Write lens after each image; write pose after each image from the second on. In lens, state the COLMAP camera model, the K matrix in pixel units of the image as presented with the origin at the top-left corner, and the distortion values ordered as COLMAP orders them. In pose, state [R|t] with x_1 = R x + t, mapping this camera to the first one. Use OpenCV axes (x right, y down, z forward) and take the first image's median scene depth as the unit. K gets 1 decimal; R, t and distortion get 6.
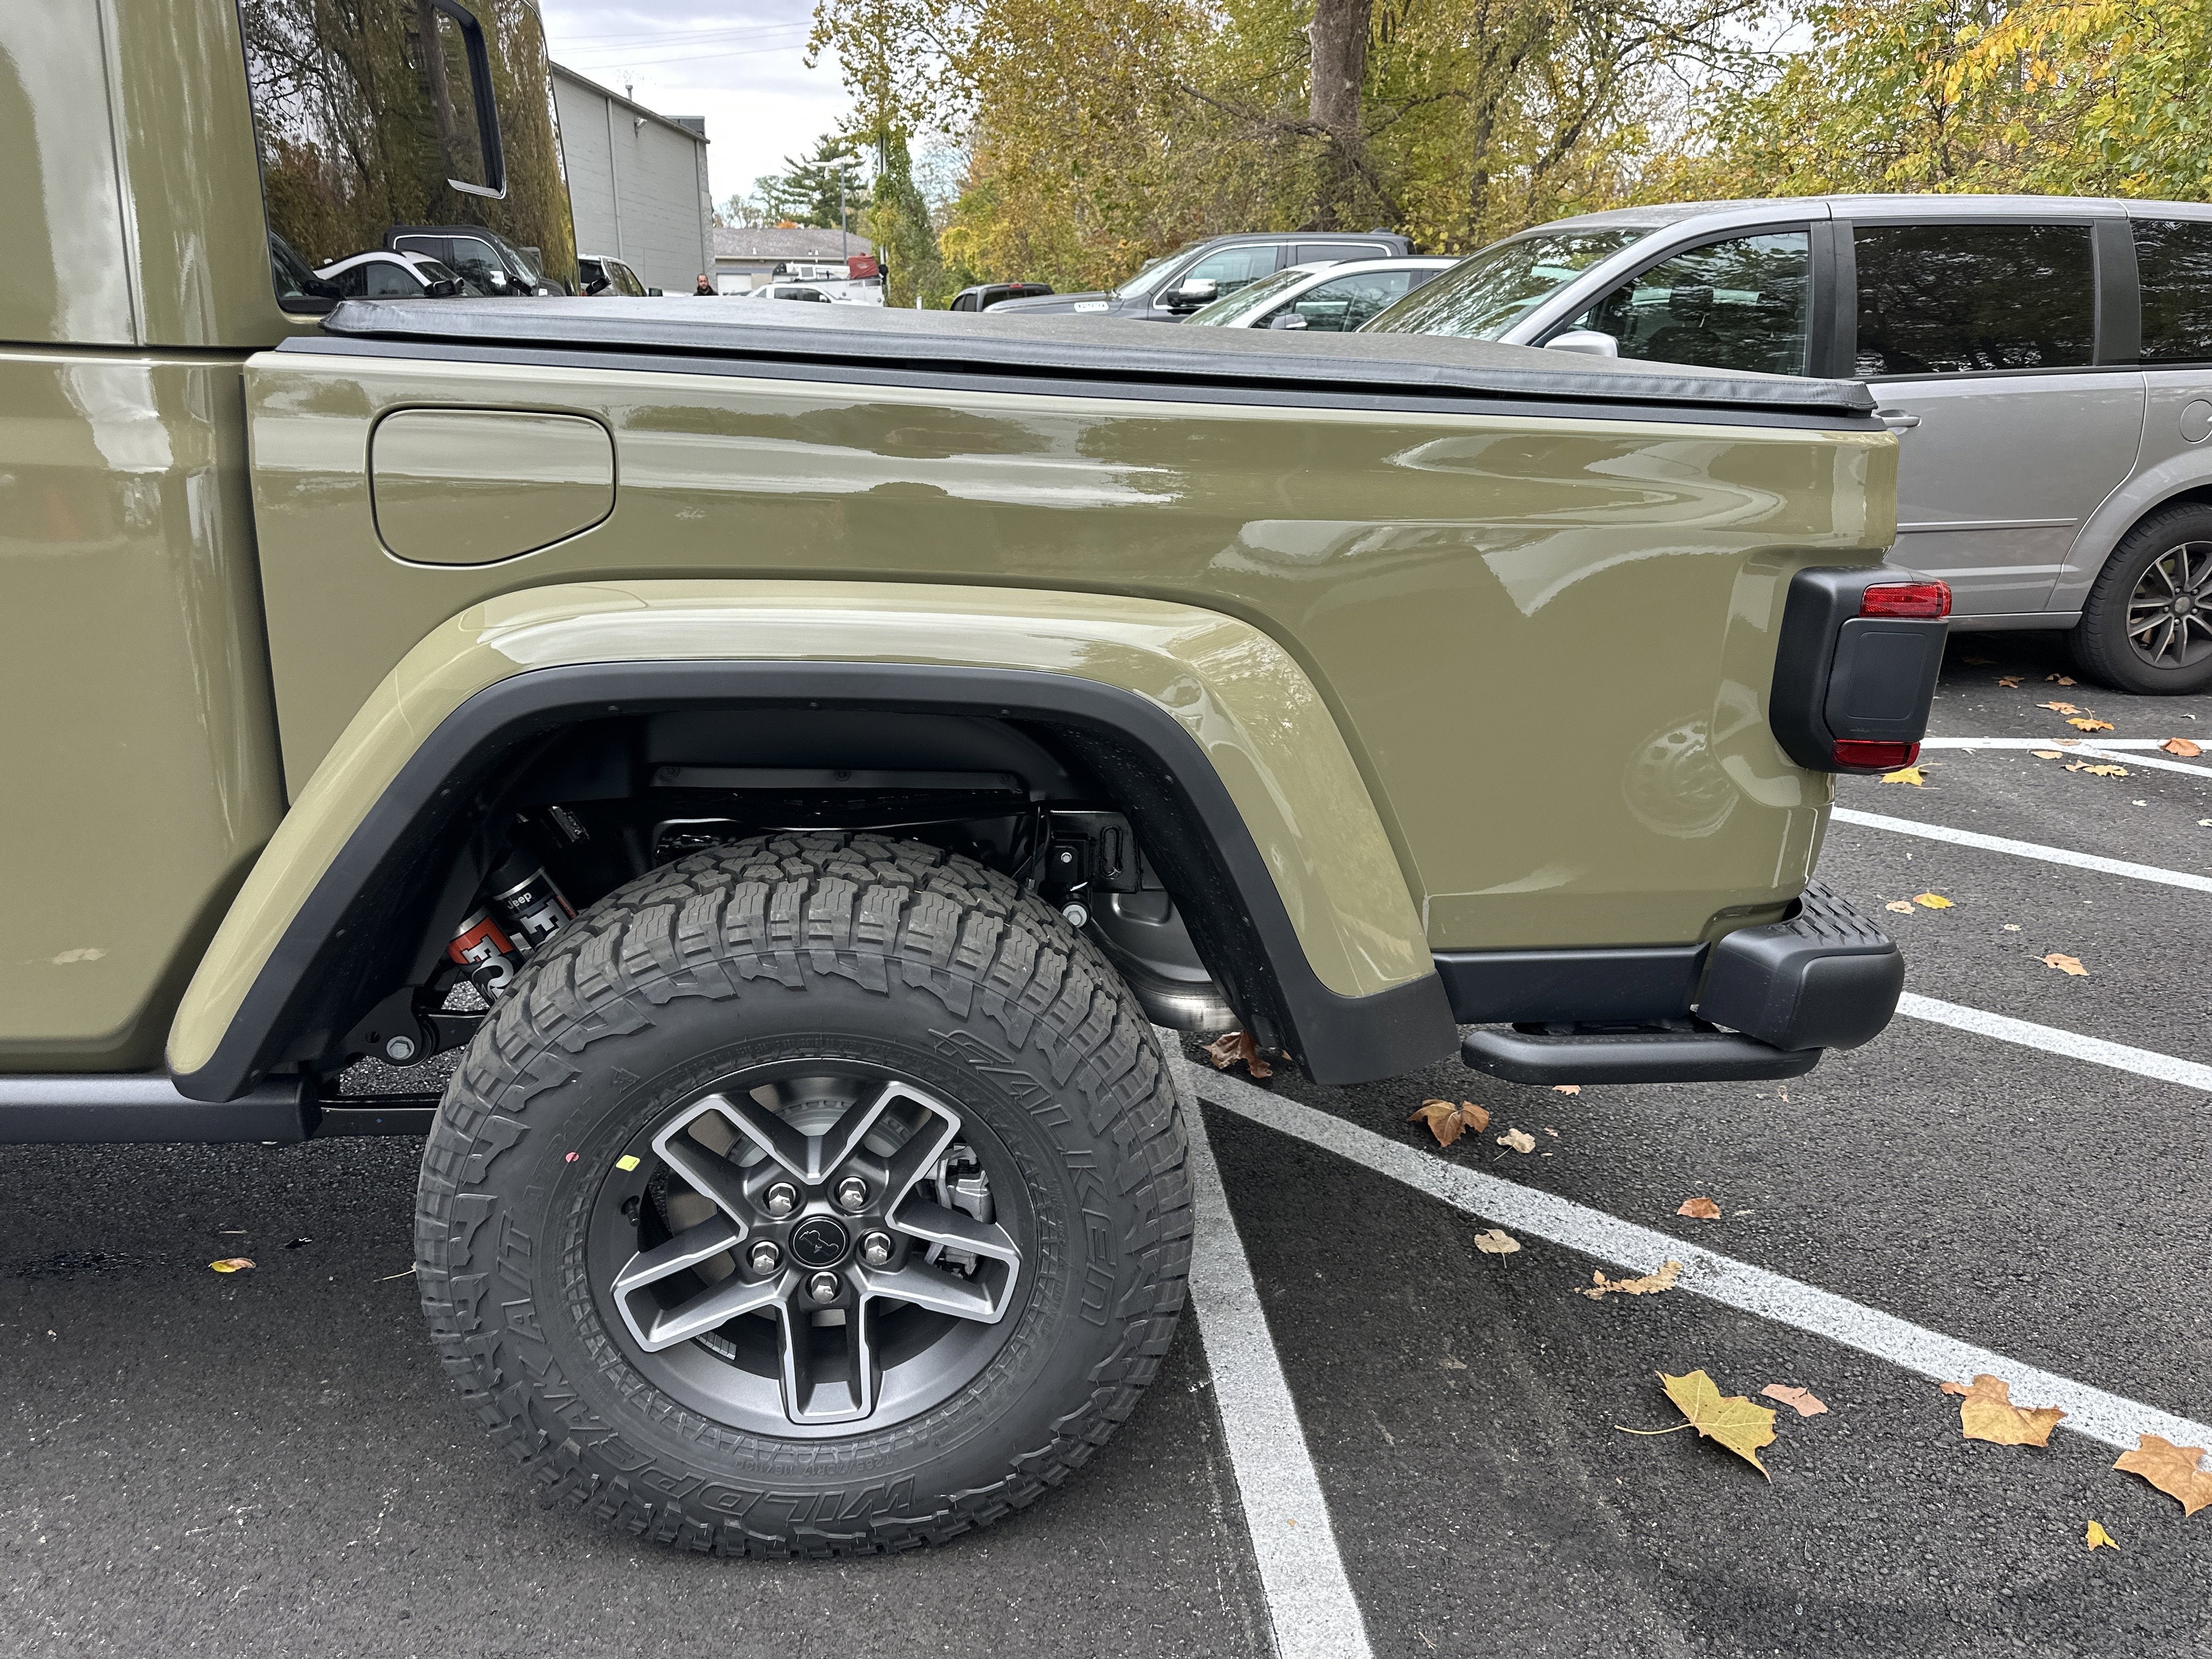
lens RADIAL K [[1565.0, 0, 1106.0], [0, 1565.0, 829.5], [0, 0, 1]] dist [0.031618, -0.028437]
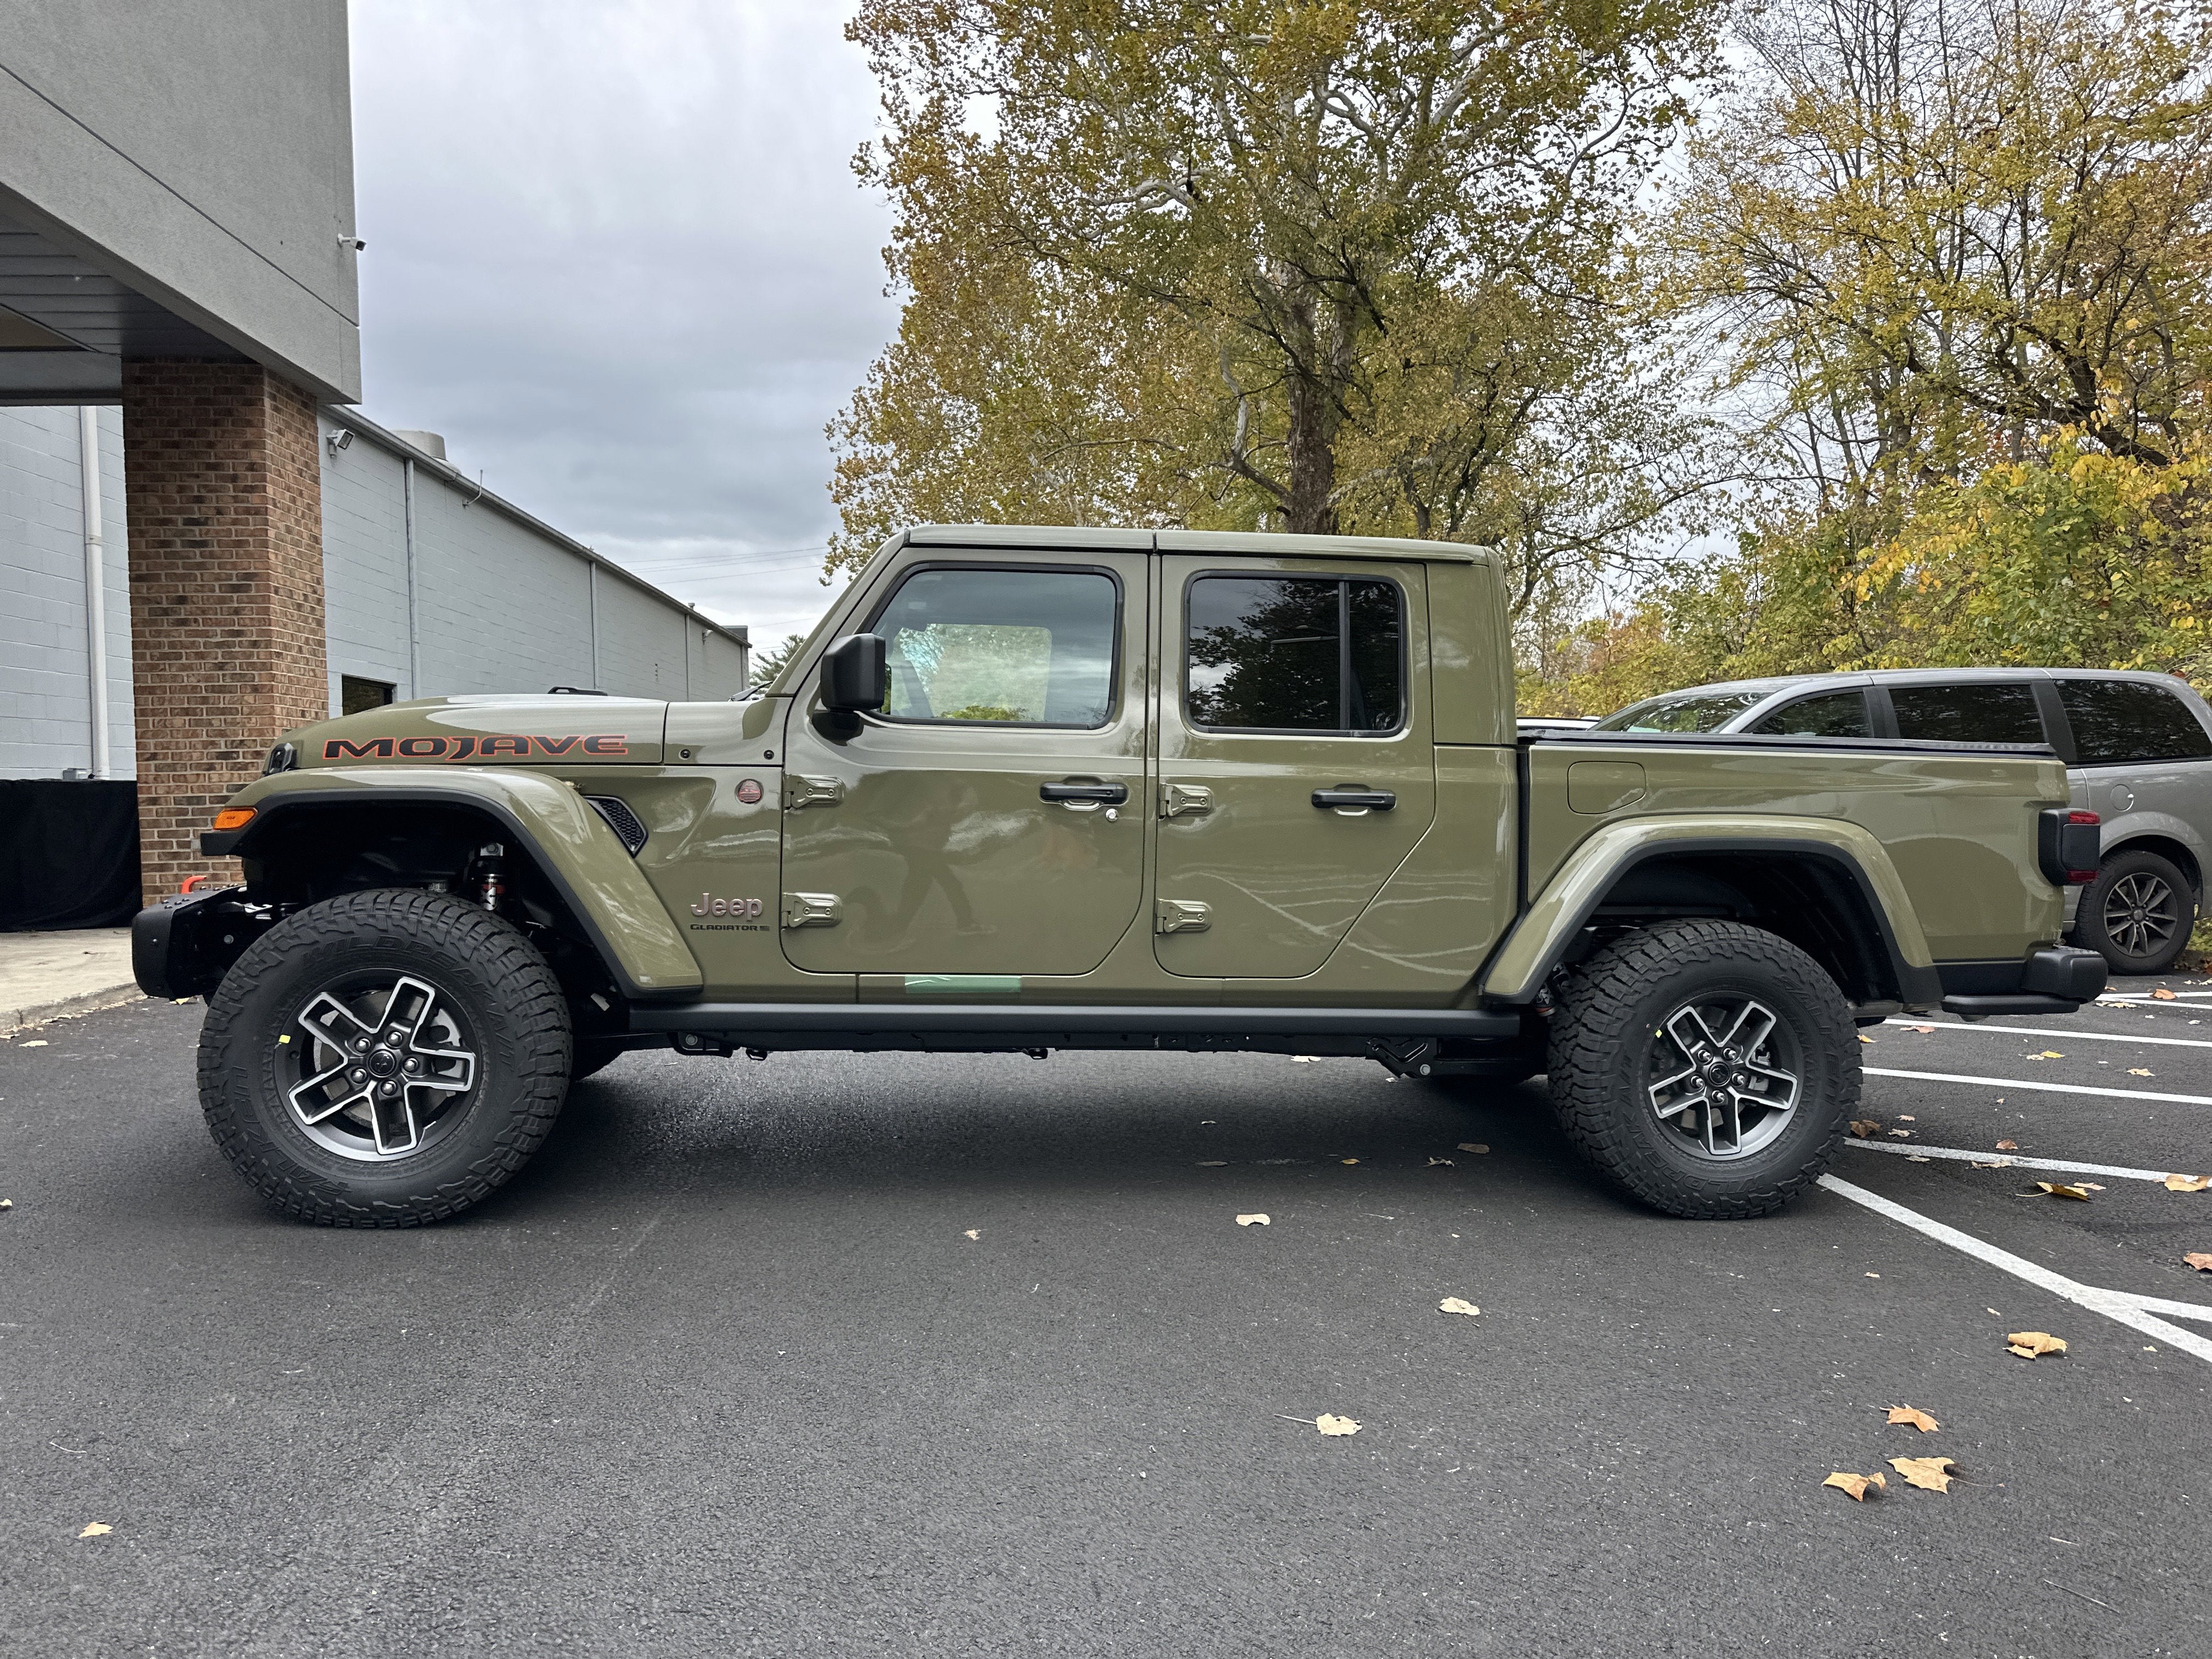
lens RADIAL K [[1565.0, 0, 1106.0], [0, 1565.0, 829.5], [0, 0, 1]] dist [0.031618, -0.028437]
pose [[0.998481, -0.032972, 0.044147, -0.916821], [0.044147, 0.958140, -0.282877, 0.403679], [-0.032972, 0.284396, 0.958140, -1.090859]]
